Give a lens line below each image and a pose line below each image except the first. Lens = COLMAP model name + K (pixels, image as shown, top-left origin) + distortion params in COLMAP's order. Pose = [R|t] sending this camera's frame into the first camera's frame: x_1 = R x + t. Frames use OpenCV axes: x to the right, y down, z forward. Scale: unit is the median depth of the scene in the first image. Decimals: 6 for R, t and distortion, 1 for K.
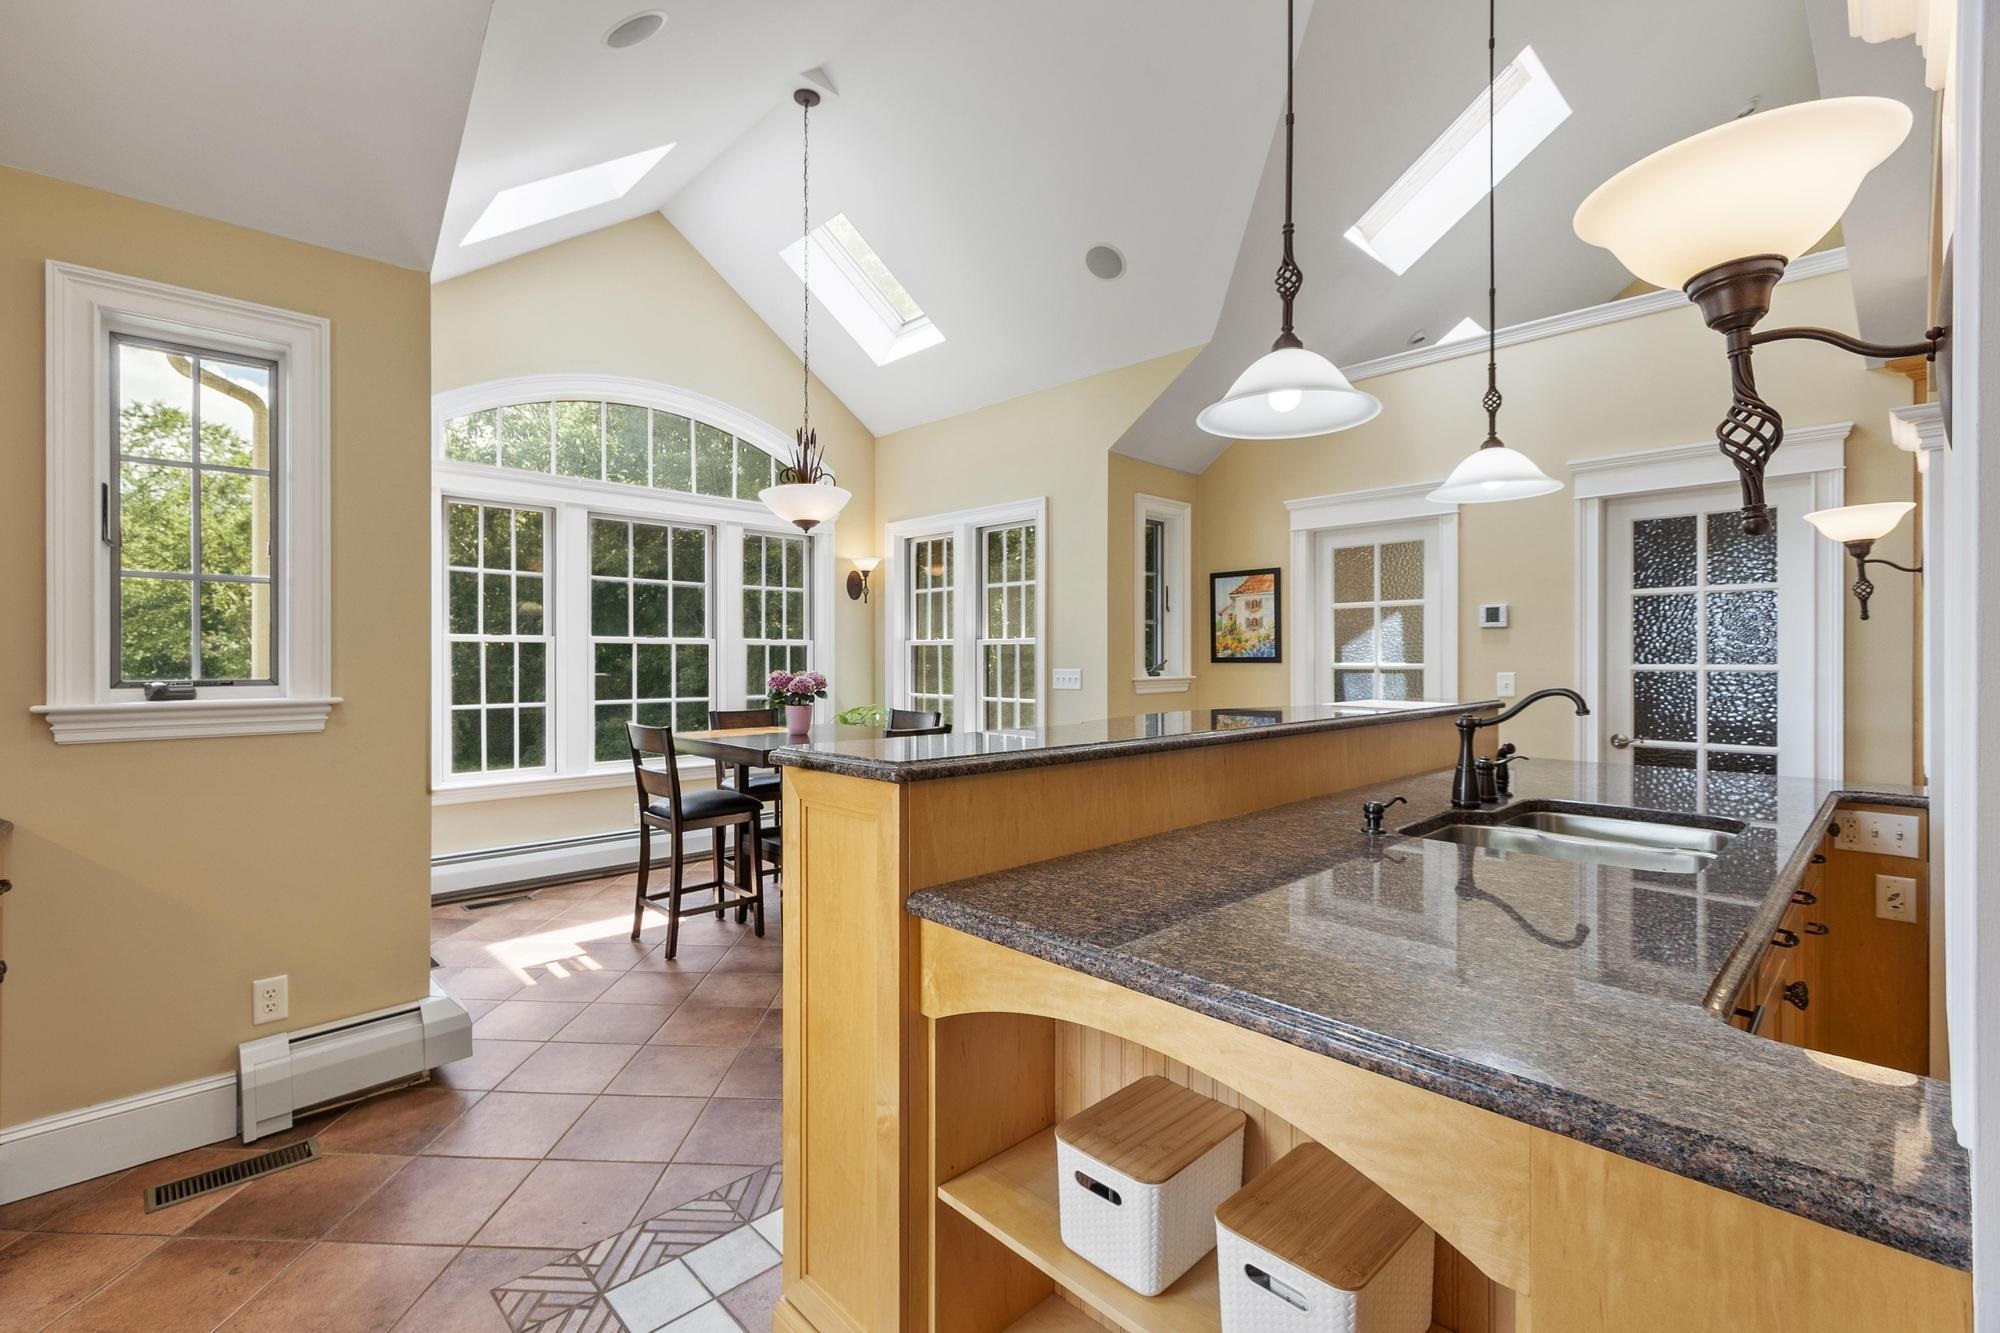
lens RADIAL K [[888.9, 0, 932.5], [0, 888.9, 651.8], [0, 0, 1]] dist [-0.000620, -0.001335]
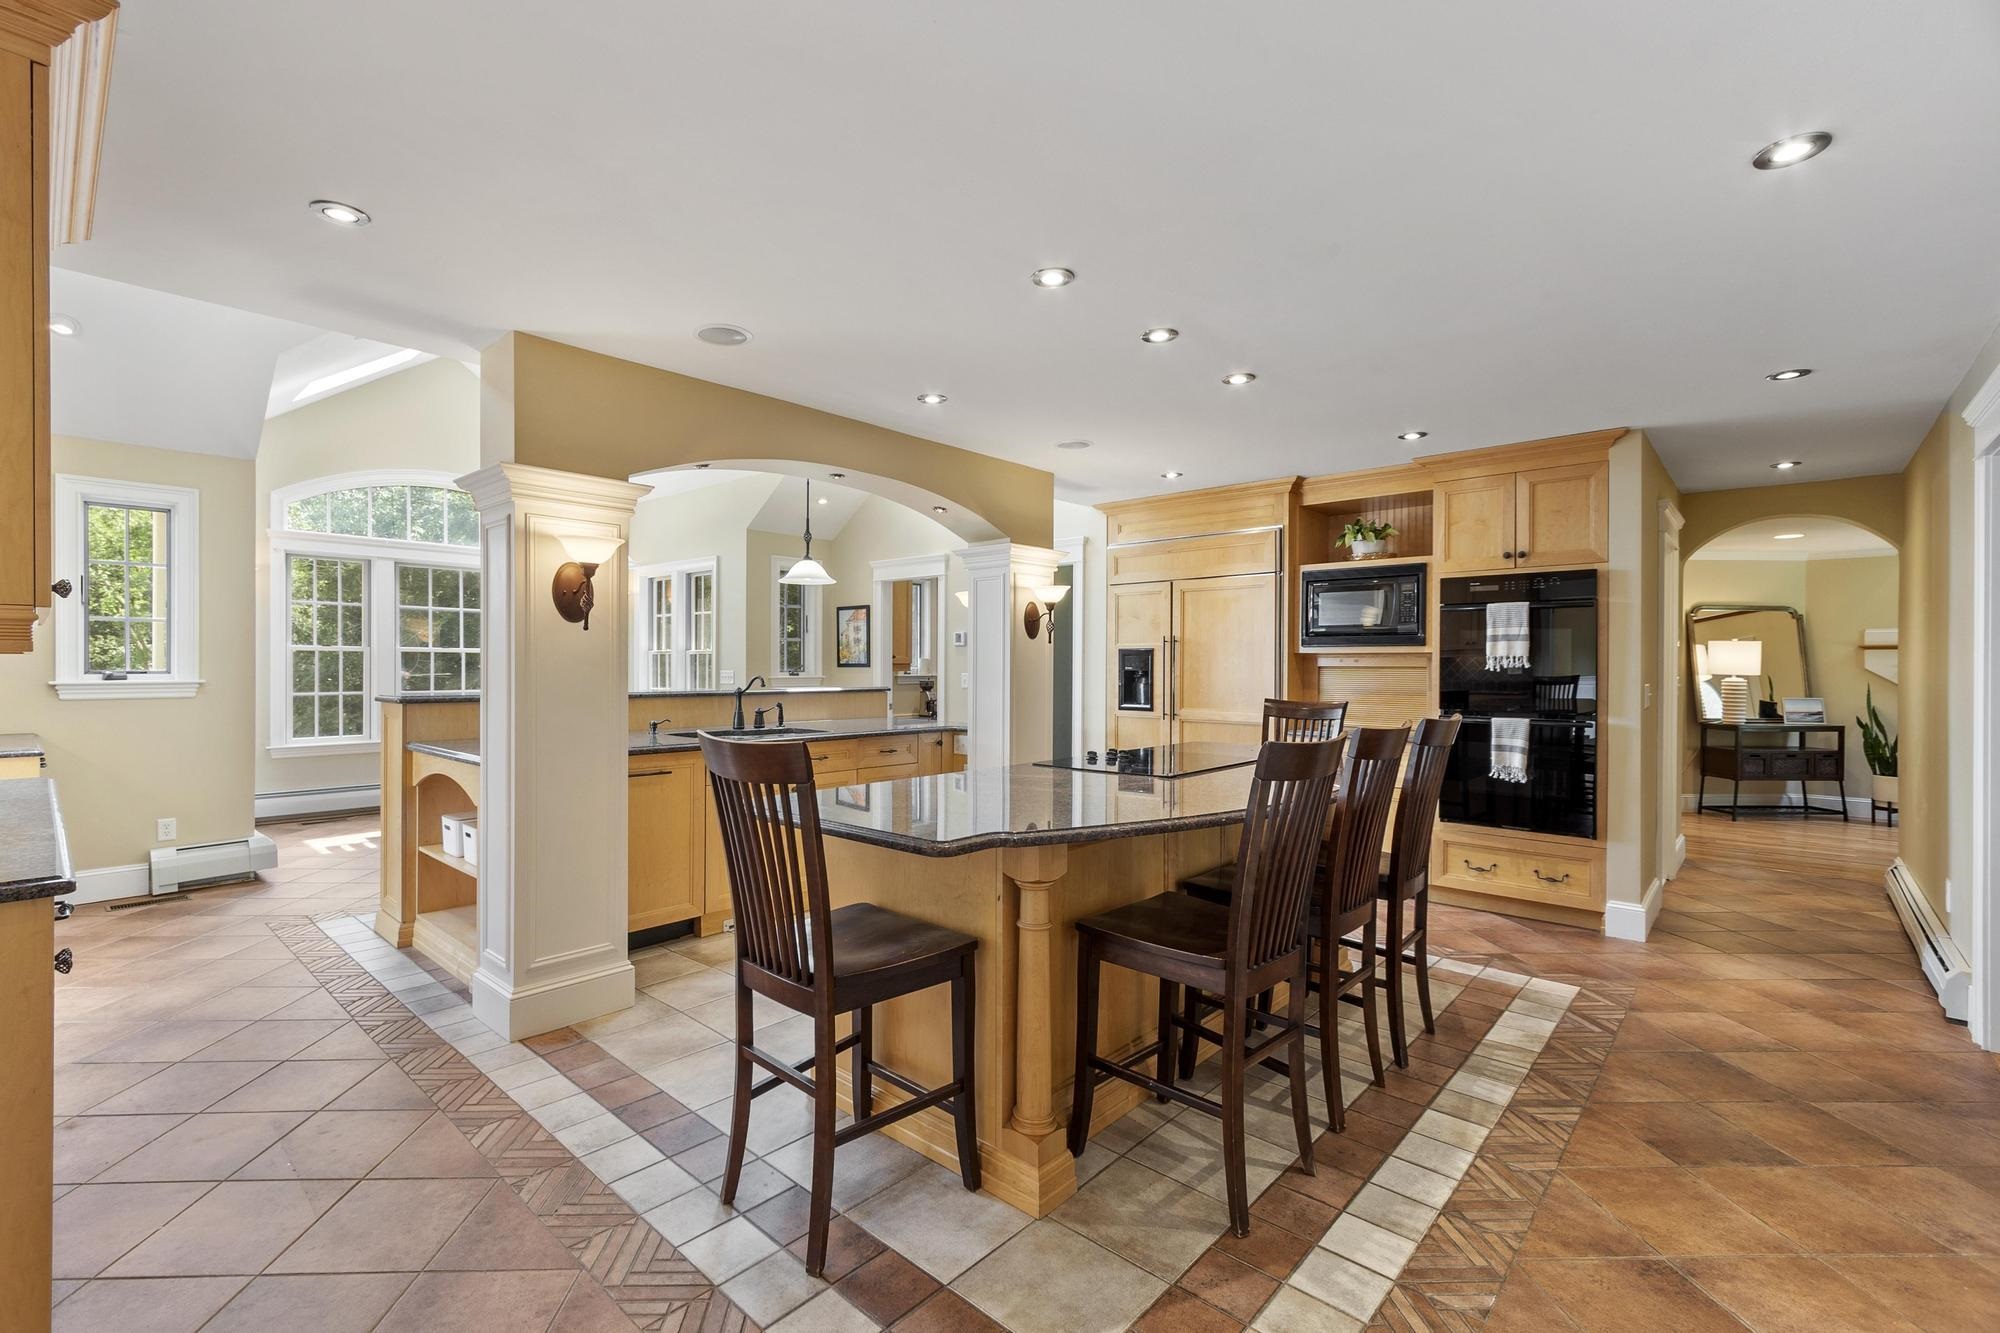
lens RADIAL K [[888.9, 0, 940.6], [0, 888.9, 664.0], [0, 0, 1]] dist [-0.000620, -0.001335]
pose [[0.996804, 0.004748, 0.079742, 0.413705], [-0.005135, 0.999976, 0.004657, -0.000931], [-0.079718, -0.005052, 0.996805, -0.562485]]
